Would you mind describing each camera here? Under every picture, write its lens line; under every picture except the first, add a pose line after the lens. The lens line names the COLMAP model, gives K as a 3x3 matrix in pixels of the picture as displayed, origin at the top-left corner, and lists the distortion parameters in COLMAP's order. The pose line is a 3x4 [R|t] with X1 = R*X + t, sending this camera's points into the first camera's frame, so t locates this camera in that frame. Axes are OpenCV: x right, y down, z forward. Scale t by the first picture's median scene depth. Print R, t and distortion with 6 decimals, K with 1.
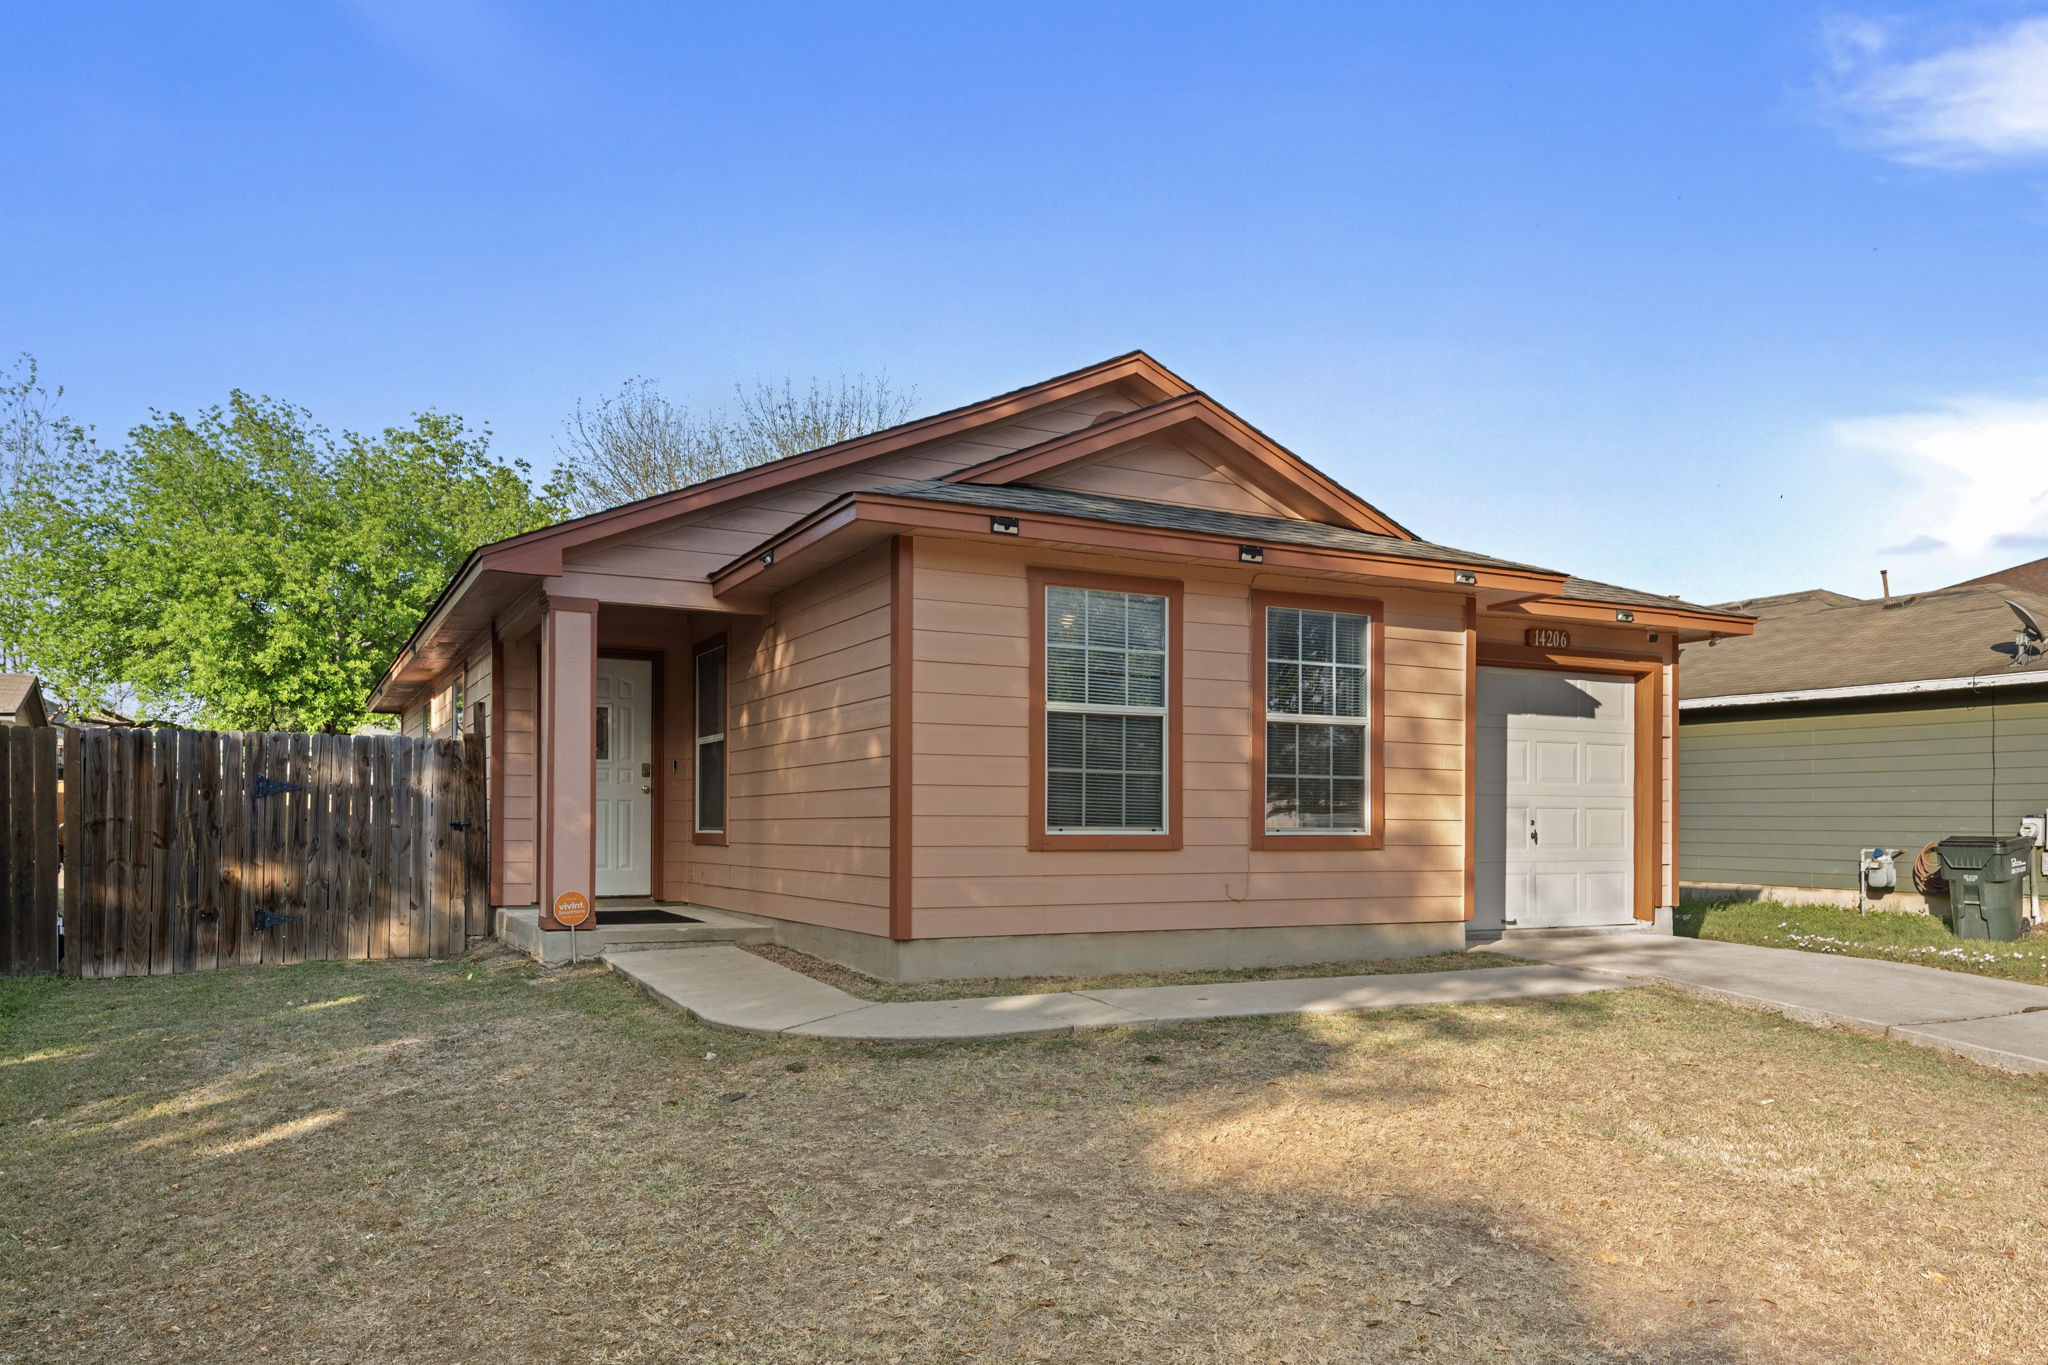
lens RADIAL K [[1251.5, 0, 923.3], [0, 1251.5, 827.6], [0, 0, 1]] dist [0.000576, -0.000708]
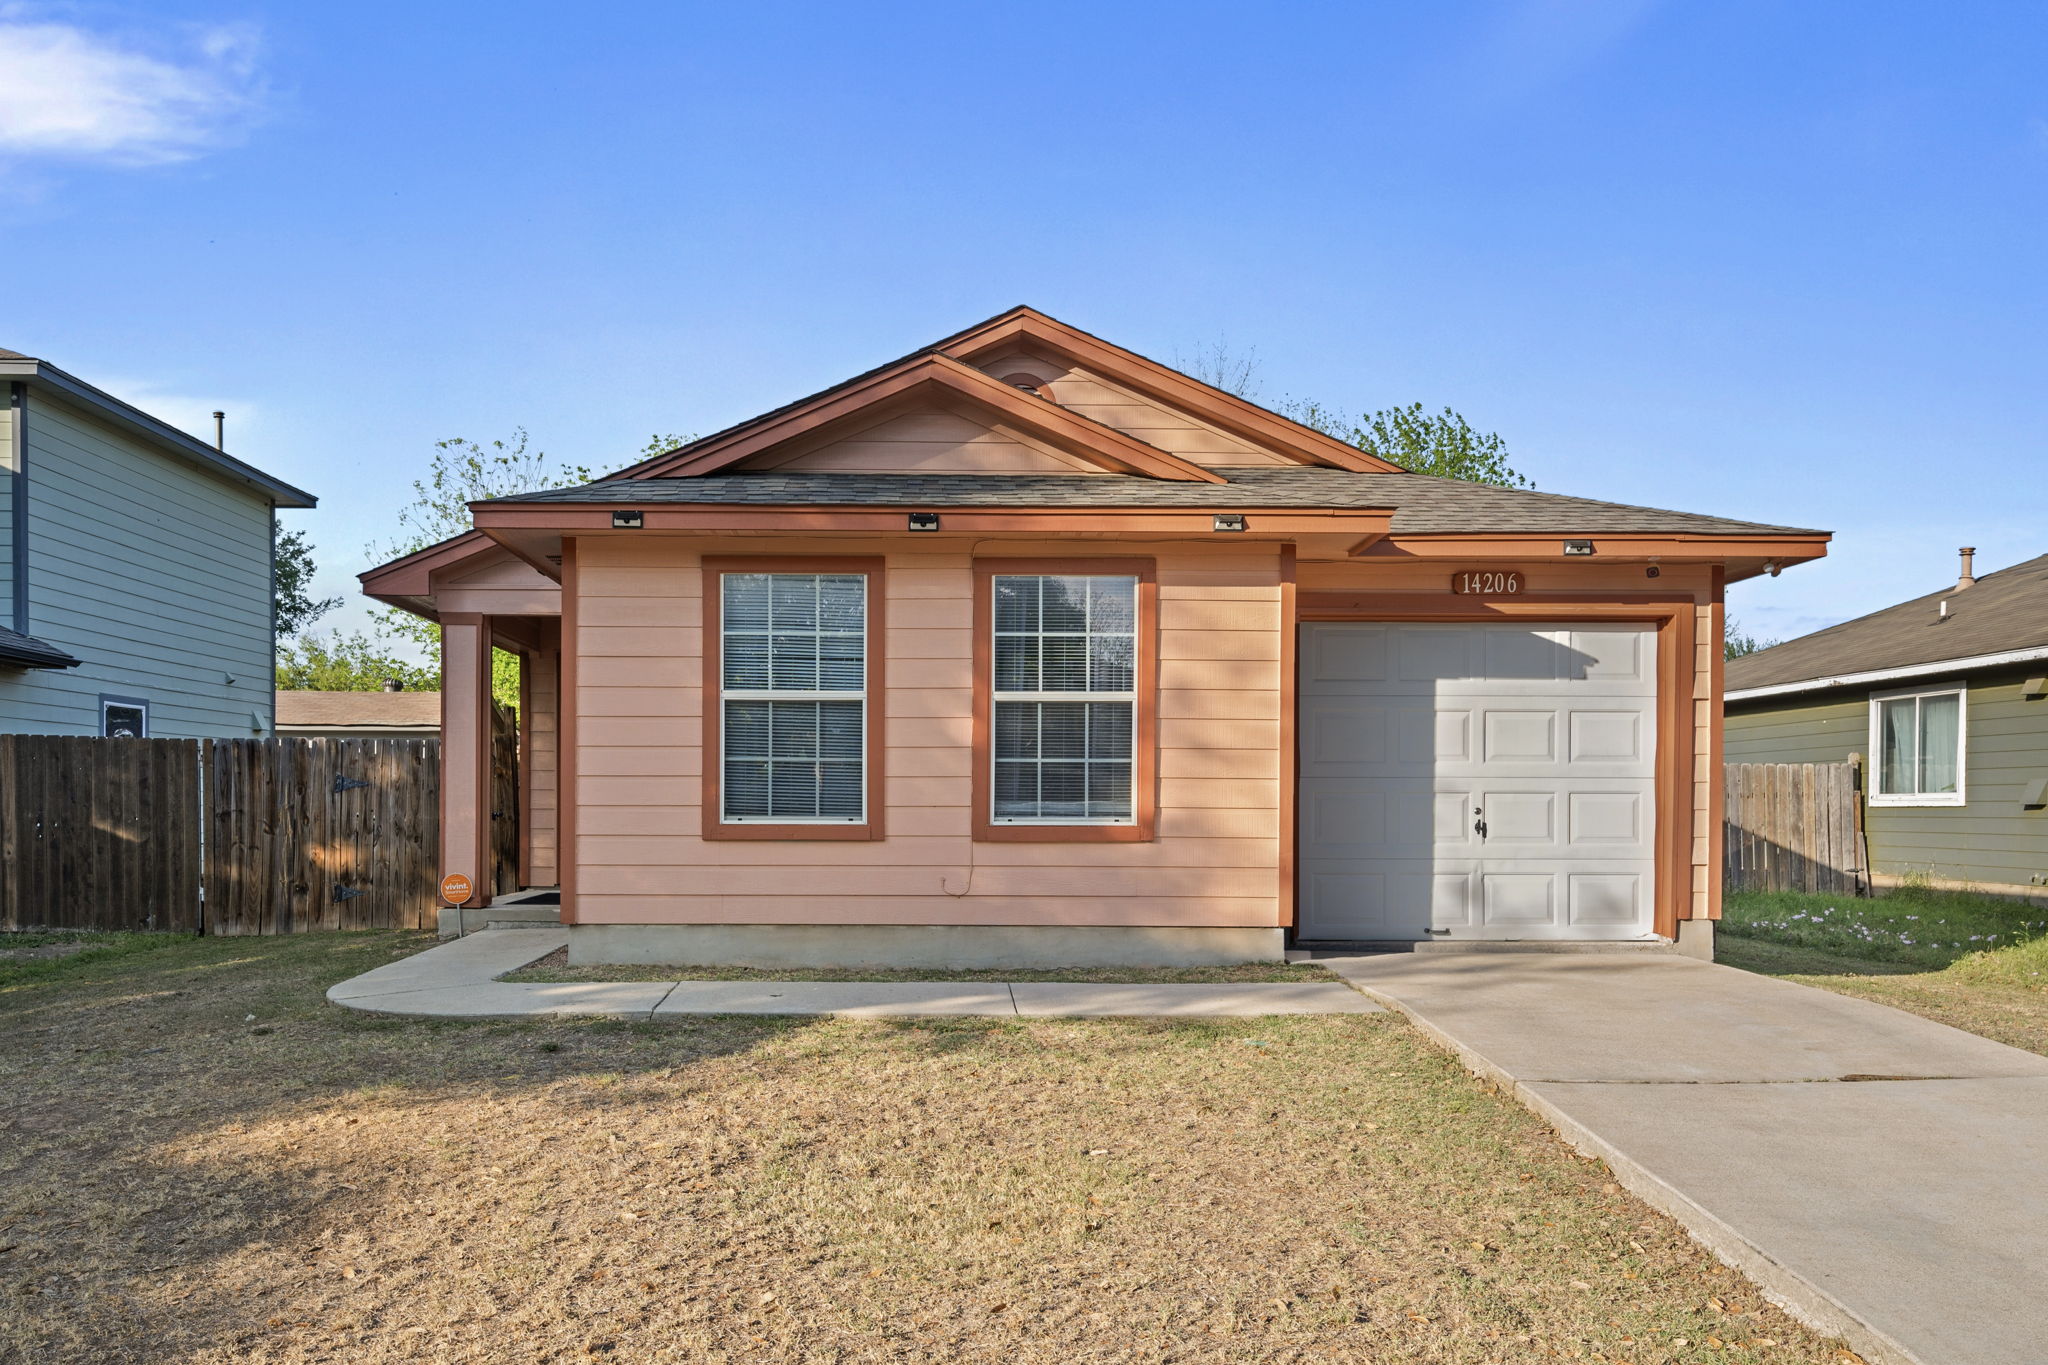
lens RADIAL K [[1251.5, 0, 923.3], [0, 1251.5, 827.6], [0, 0, 1]] dist [0.000576, -0.000708]
pose [[0.920412, 0.003106, -0.390939, 0.562281], [-0.000036, 0.999969, 0.007860, 0.000590], [0.390951, -0.007221, 0.920383, 0.129669]]
